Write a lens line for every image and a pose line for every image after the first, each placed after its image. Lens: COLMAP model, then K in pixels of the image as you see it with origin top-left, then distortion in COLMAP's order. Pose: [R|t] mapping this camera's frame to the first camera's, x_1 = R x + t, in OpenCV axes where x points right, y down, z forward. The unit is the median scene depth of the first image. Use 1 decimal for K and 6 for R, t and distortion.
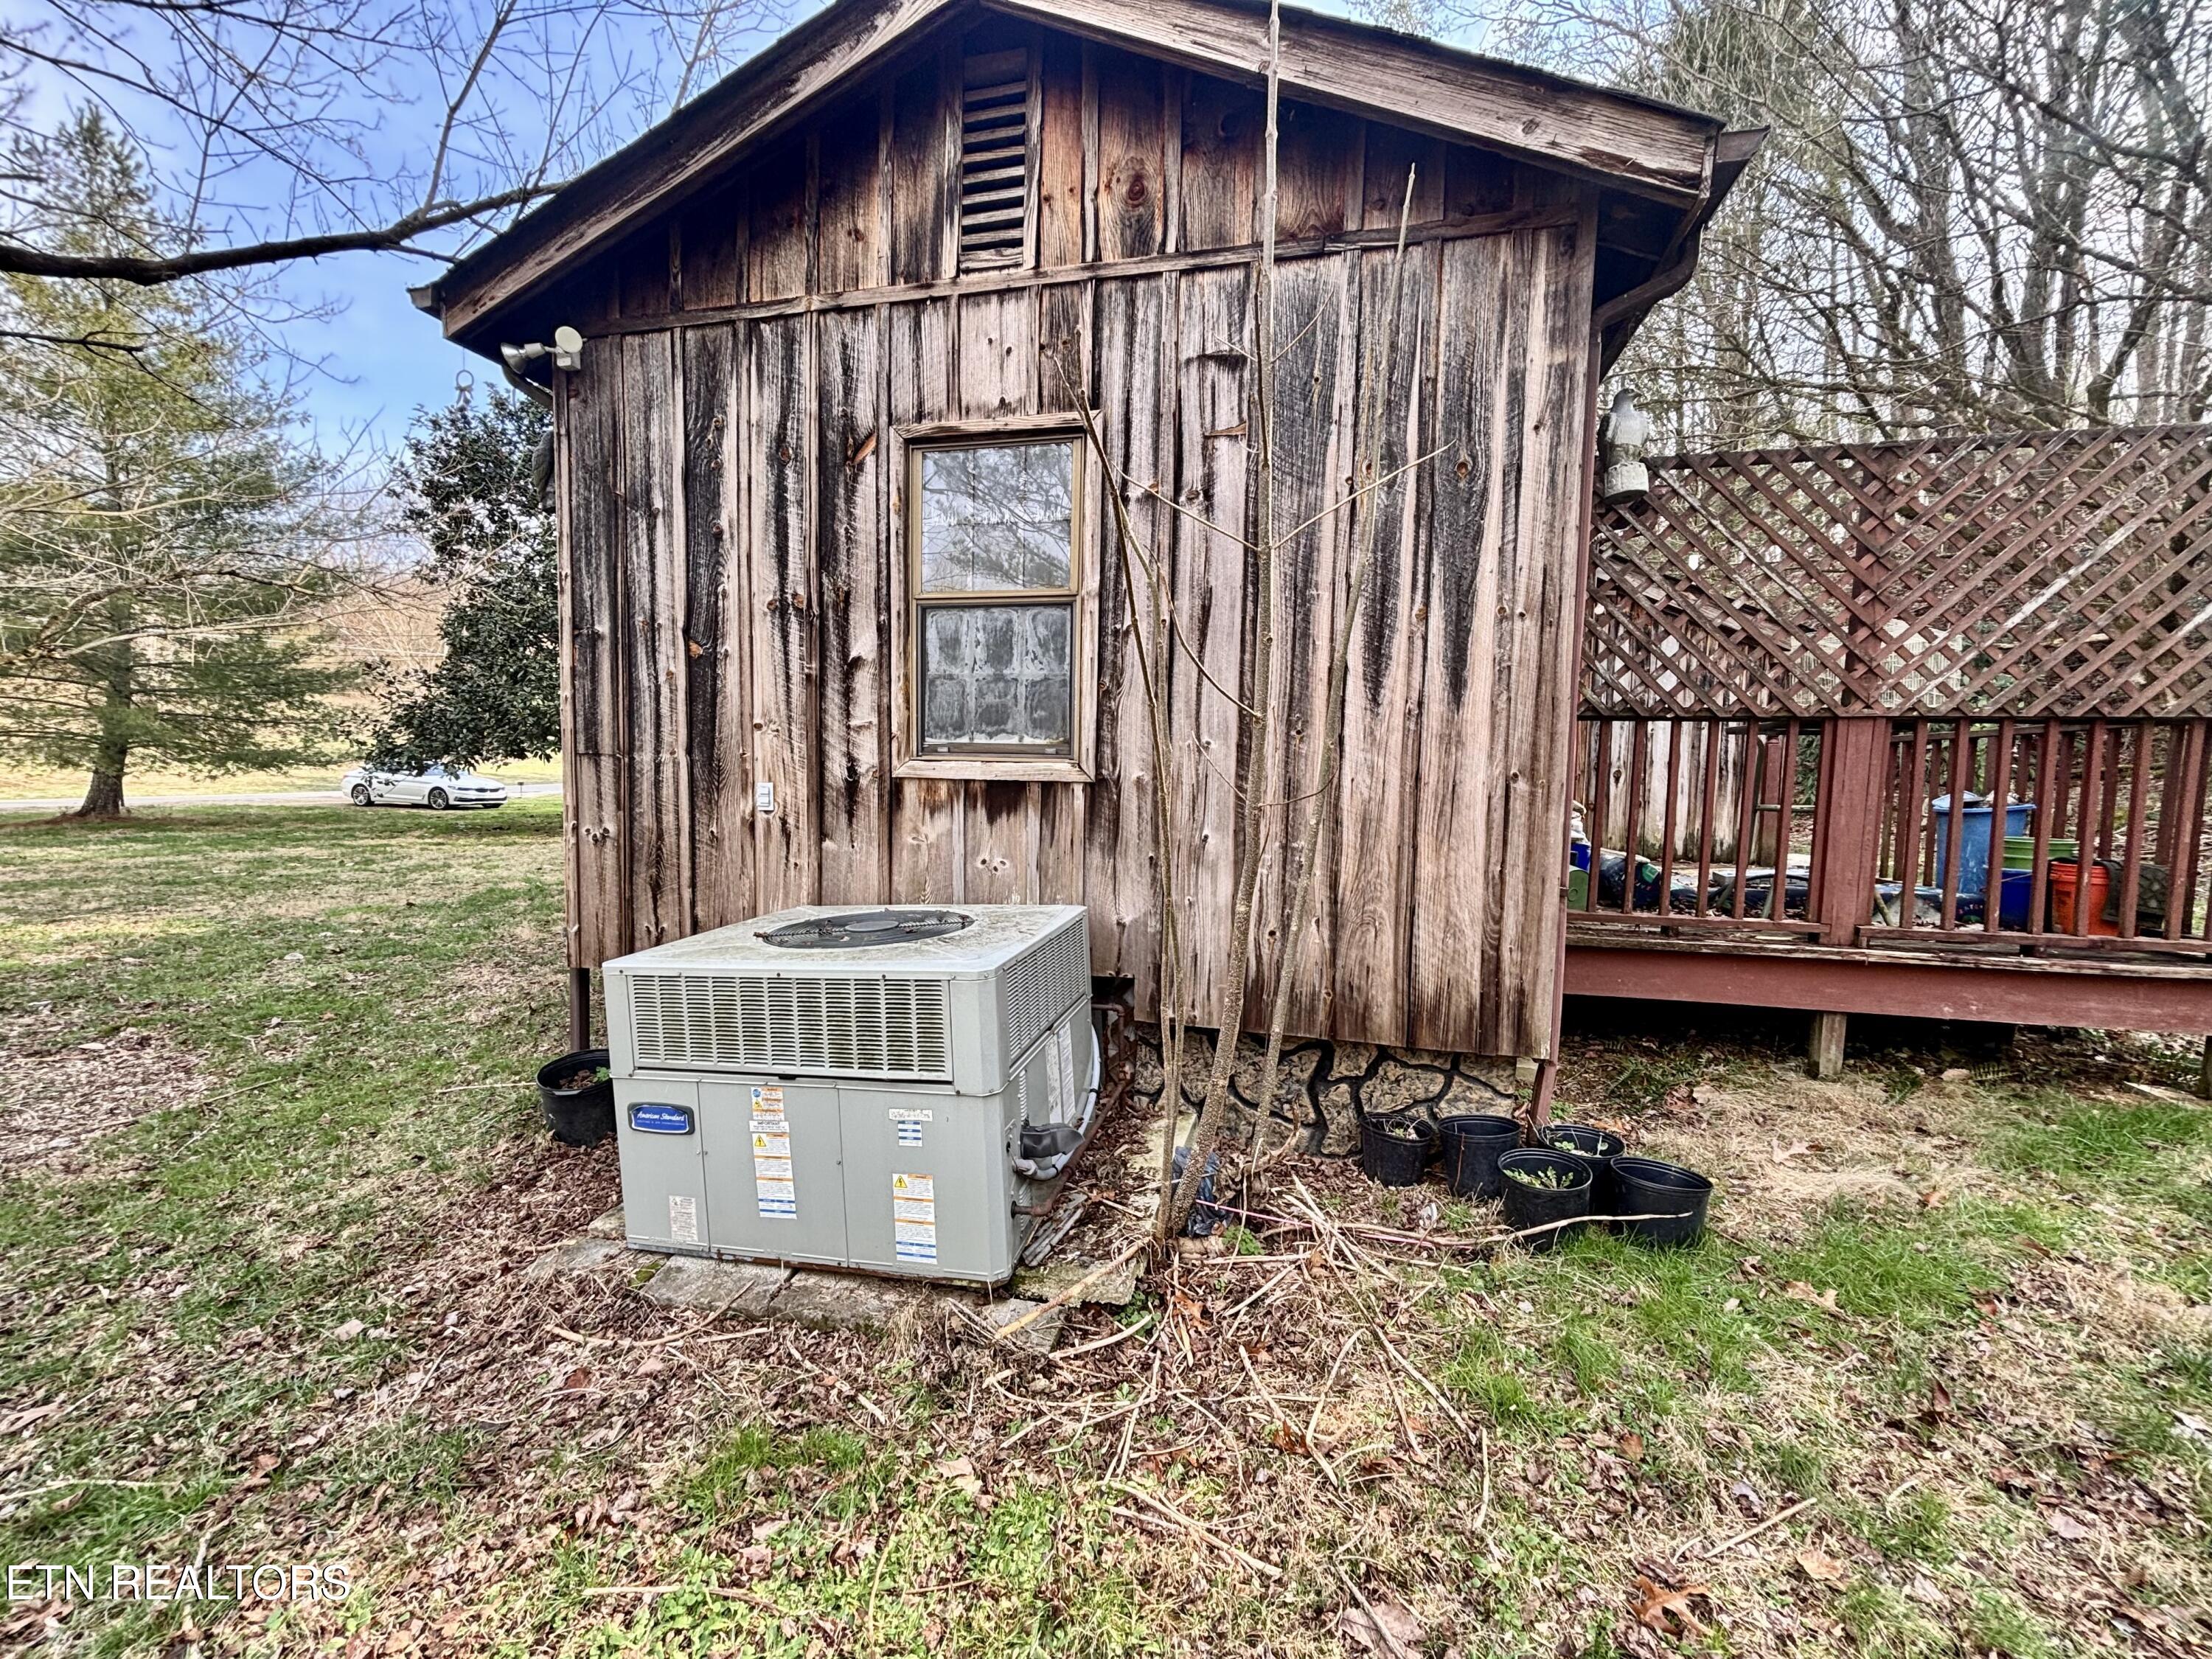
lens RADIAL K [[879.9, 0, 1100.6], [0, 879.9, 831.7], [0, 0, 1]] dist [-0.000734, -0.000349]
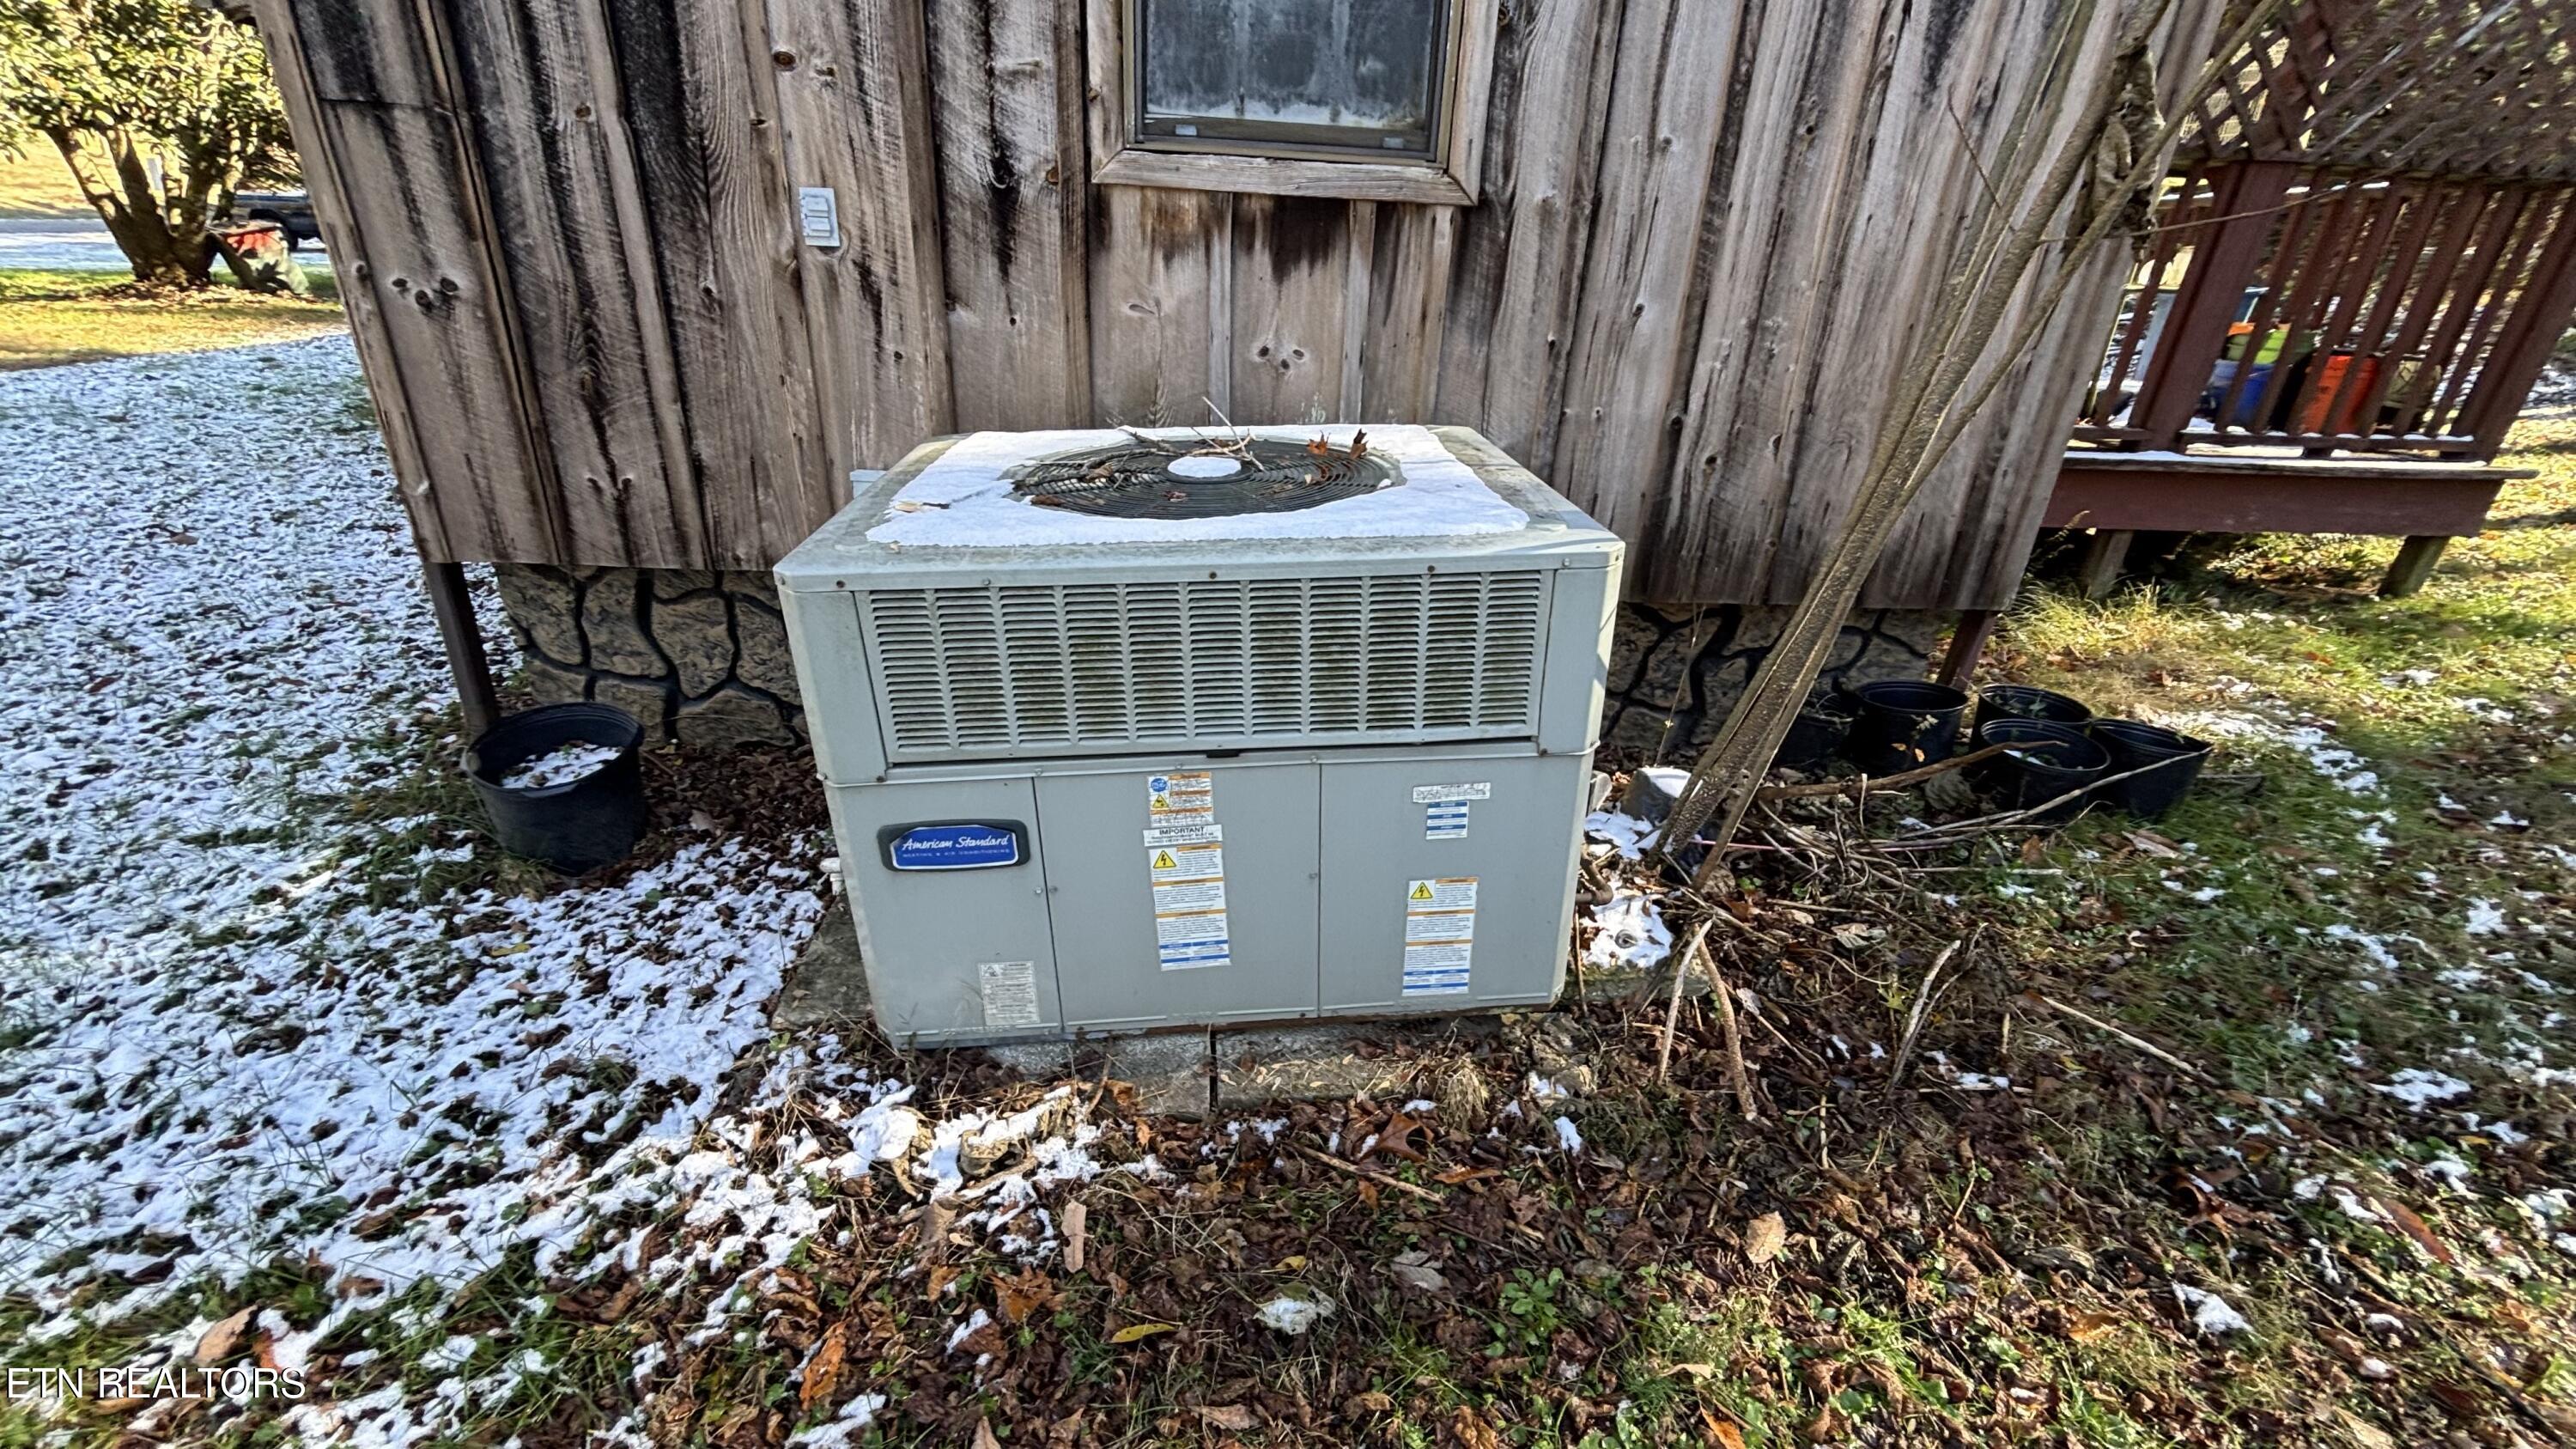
lens RADIAL K [[1072.9, 0, 1291.6], [0, 1072.9, 737.1], [0, 0, 1]] dist [-0.031932, 0.021776]
pose [[0.950660, -0.106713, 0.291303, -0.349096], [-0.009530, 0.928490, 0.371234, 0.010143], [-0.310087, -0.355694, 0.881662, 0.264288]]
